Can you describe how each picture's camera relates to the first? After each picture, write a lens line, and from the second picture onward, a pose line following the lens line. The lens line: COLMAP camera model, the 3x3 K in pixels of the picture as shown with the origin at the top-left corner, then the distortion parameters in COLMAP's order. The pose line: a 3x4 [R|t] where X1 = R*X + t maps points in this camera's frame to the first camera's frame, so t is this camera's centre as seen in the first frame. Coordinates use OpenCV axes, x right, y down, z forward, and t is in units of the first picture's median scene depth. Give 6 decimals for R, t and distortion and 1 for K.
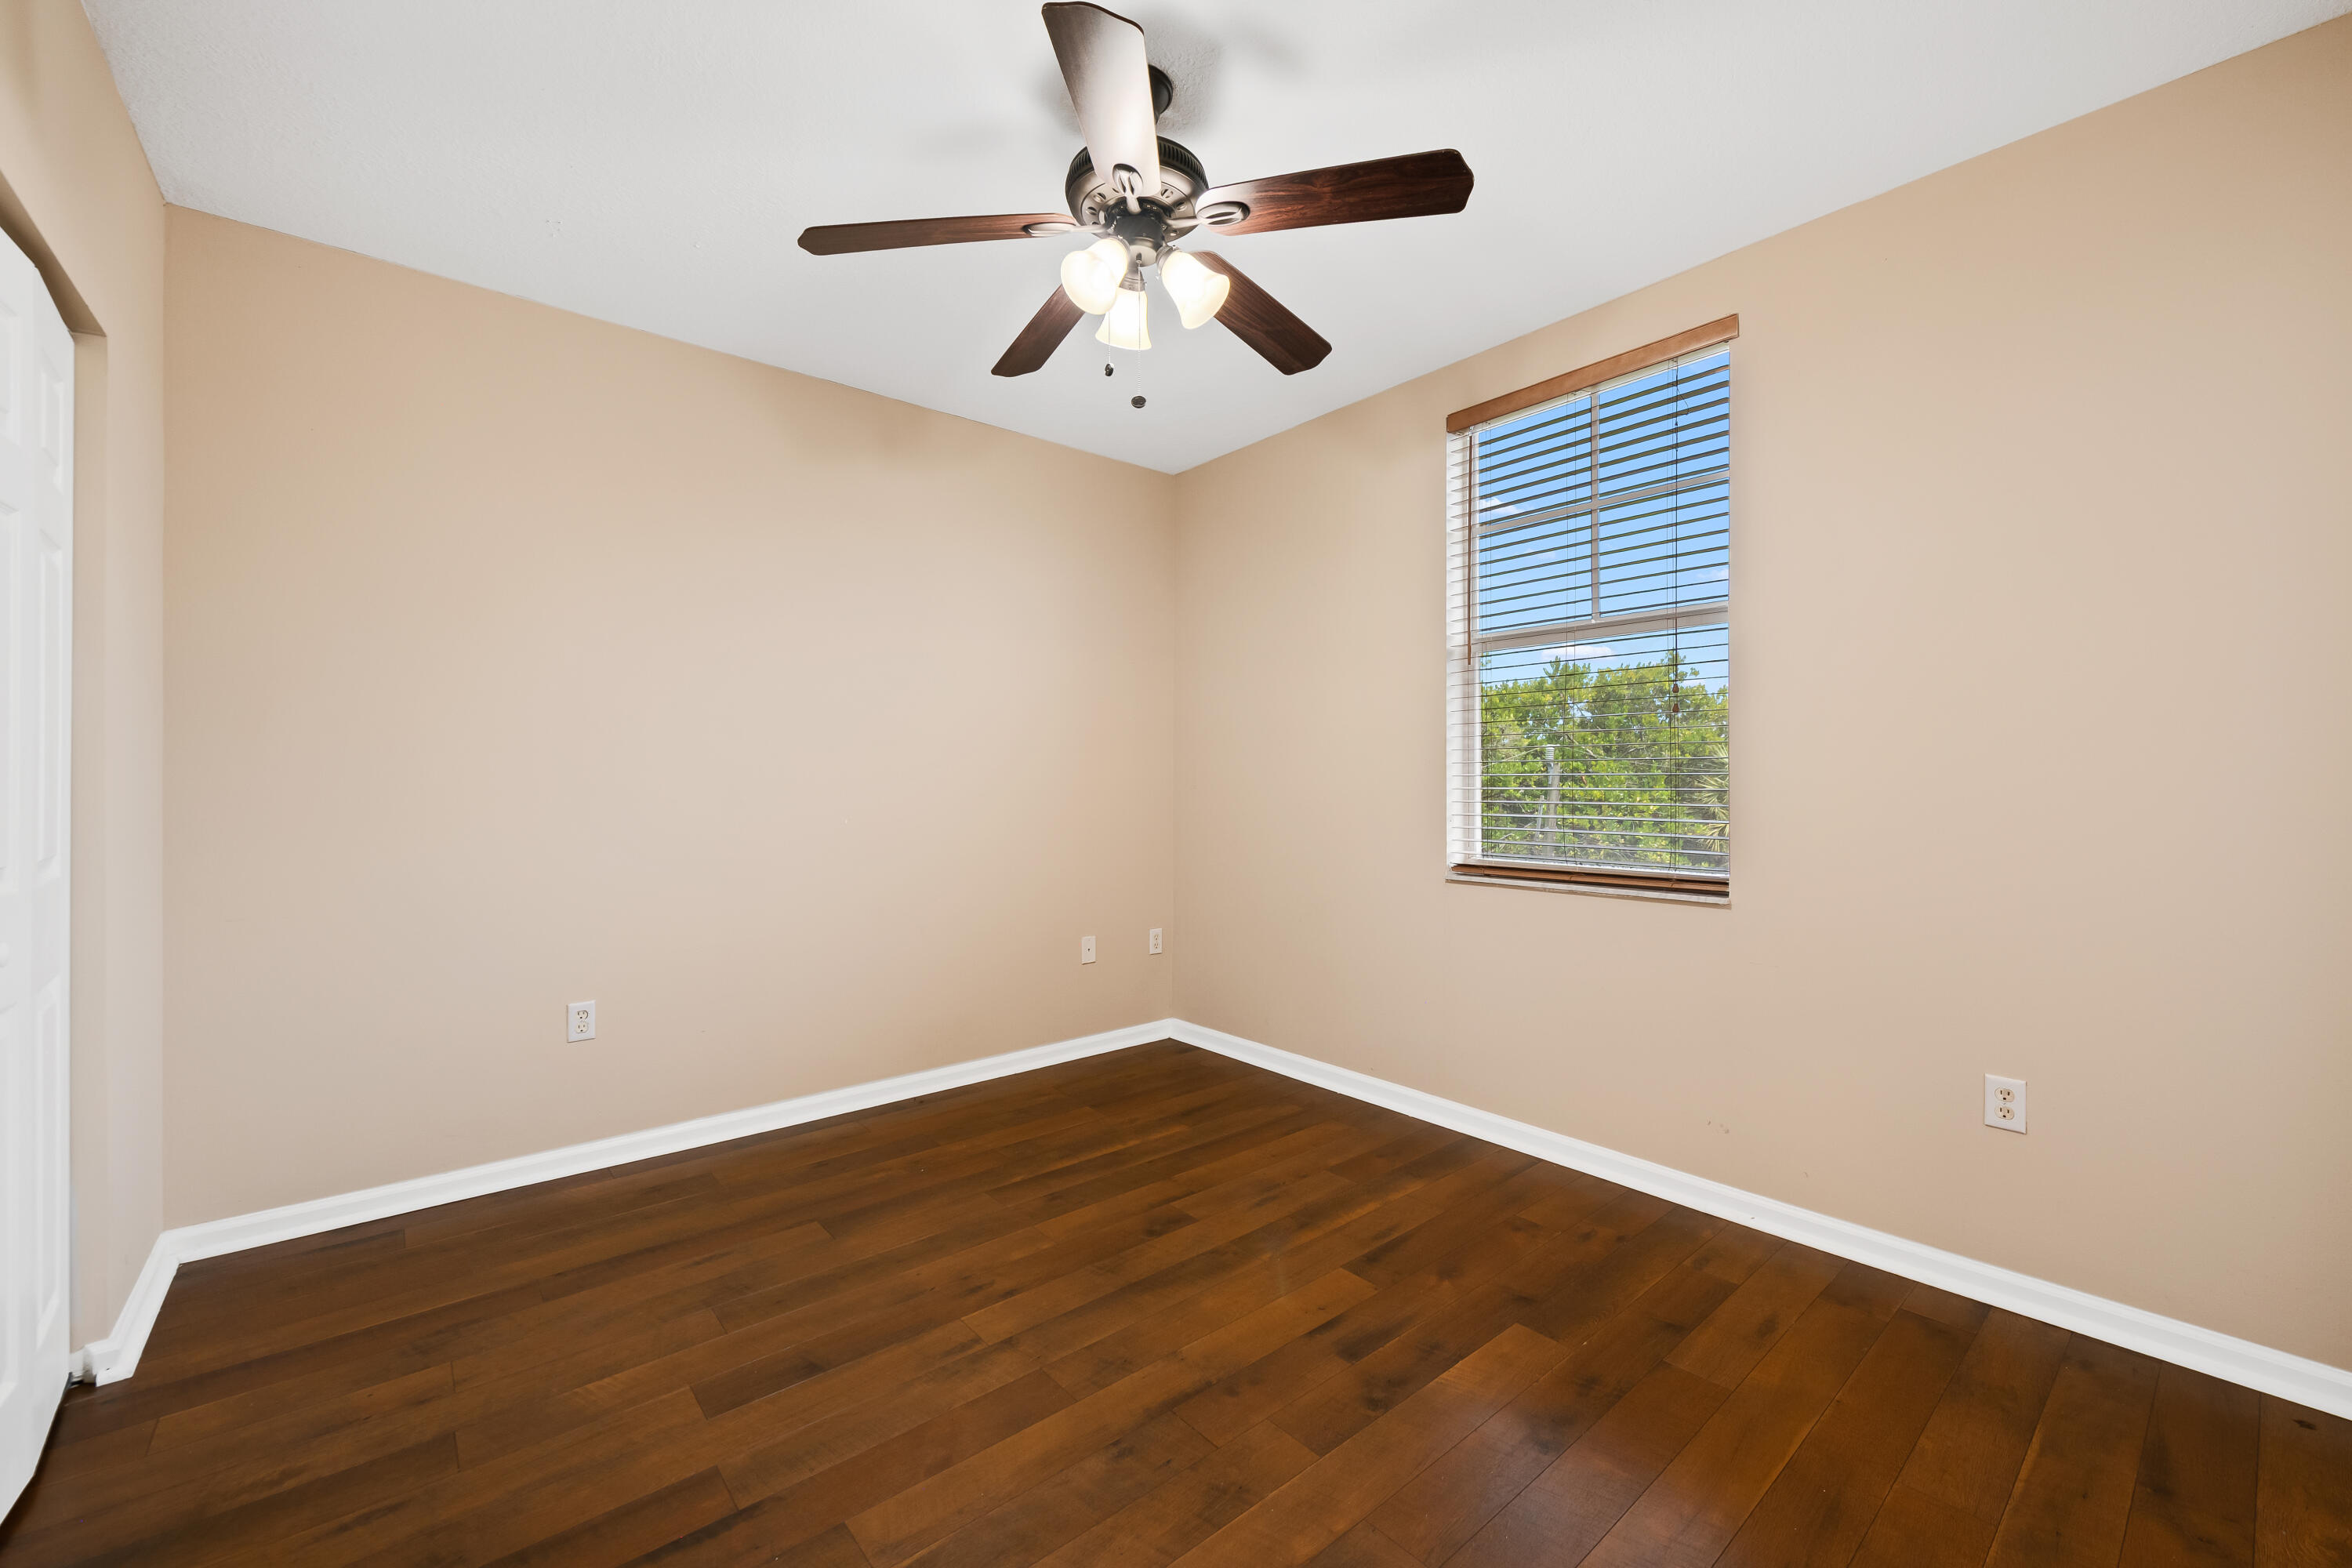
lens RADIAL K [[932.7, 0, 1170.5], [0, 932.7, 778.2], [0, 0, 1]] dist [0.003116, -0.004254]
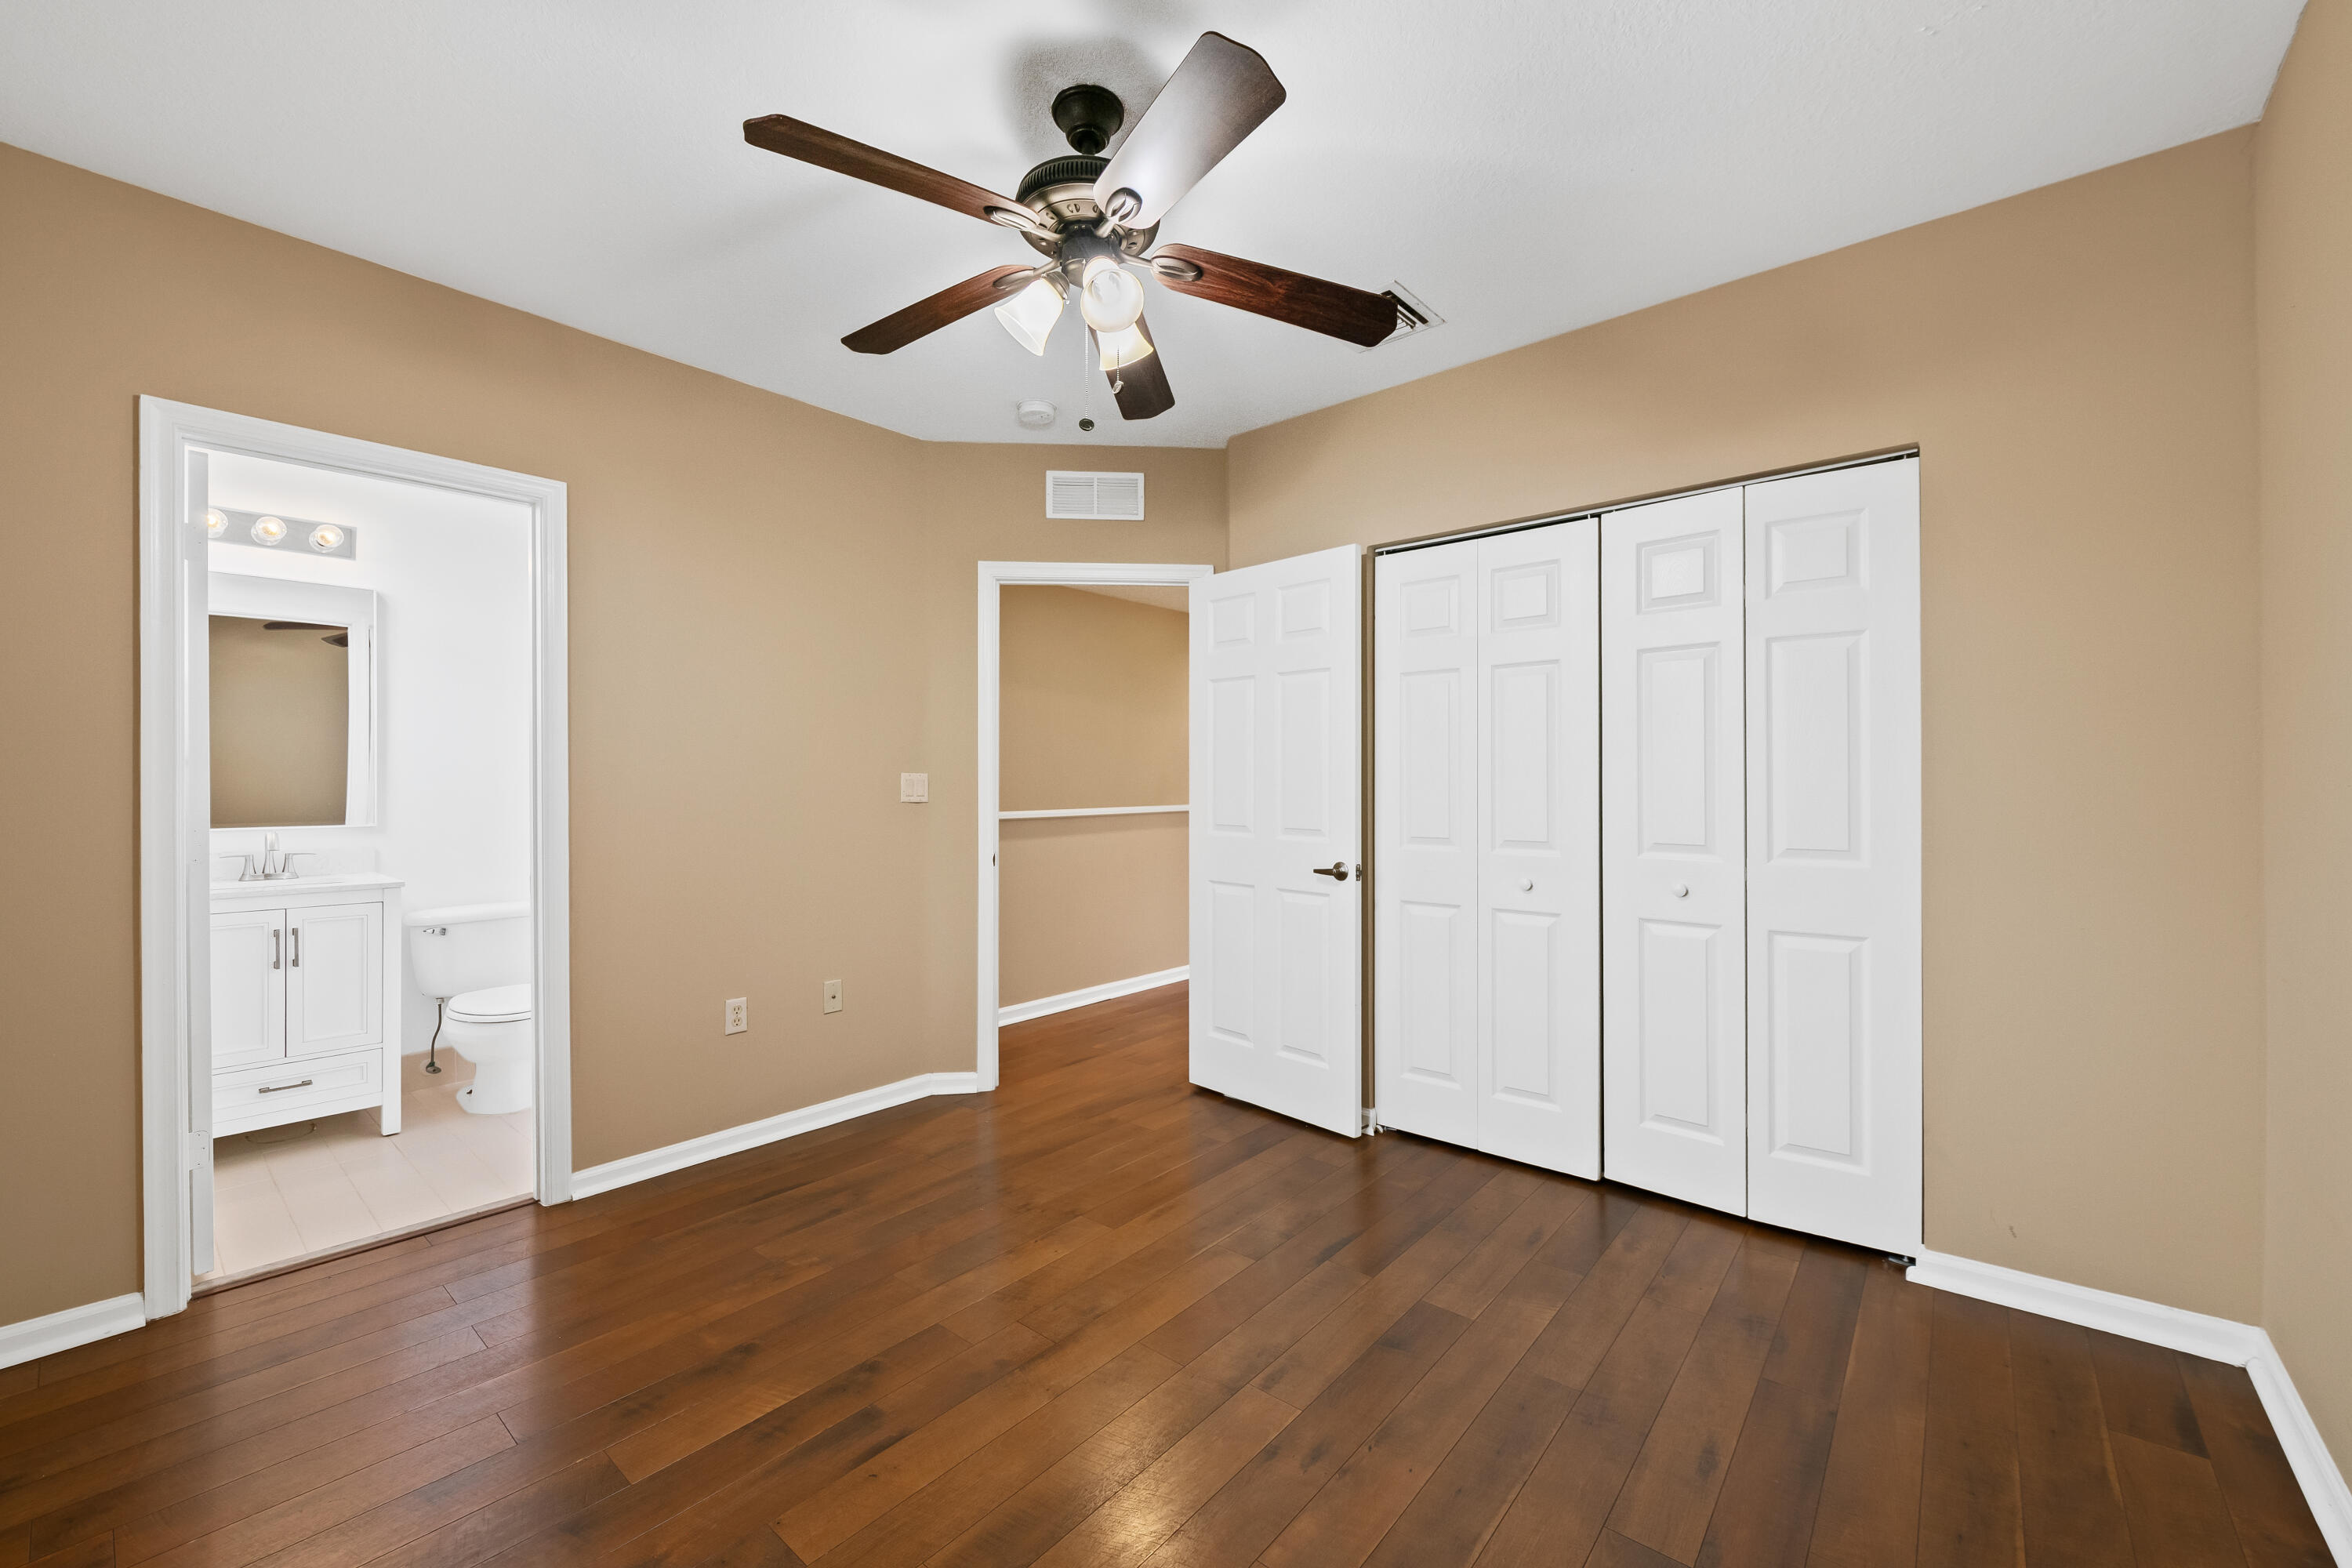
lens RADIAL K [[932.7, 0, 1166.7], [0, 932.7, 788.4], [0, 0, 1]] dist [0.003116, -0.004254]
pose [[-0.986932, 0.005884, -0.161031, 0.043915], [0.005564, 0.999982, 0.002434, -0.016338], [0.161042, 0.001507, -0.986946, 1.994691]]
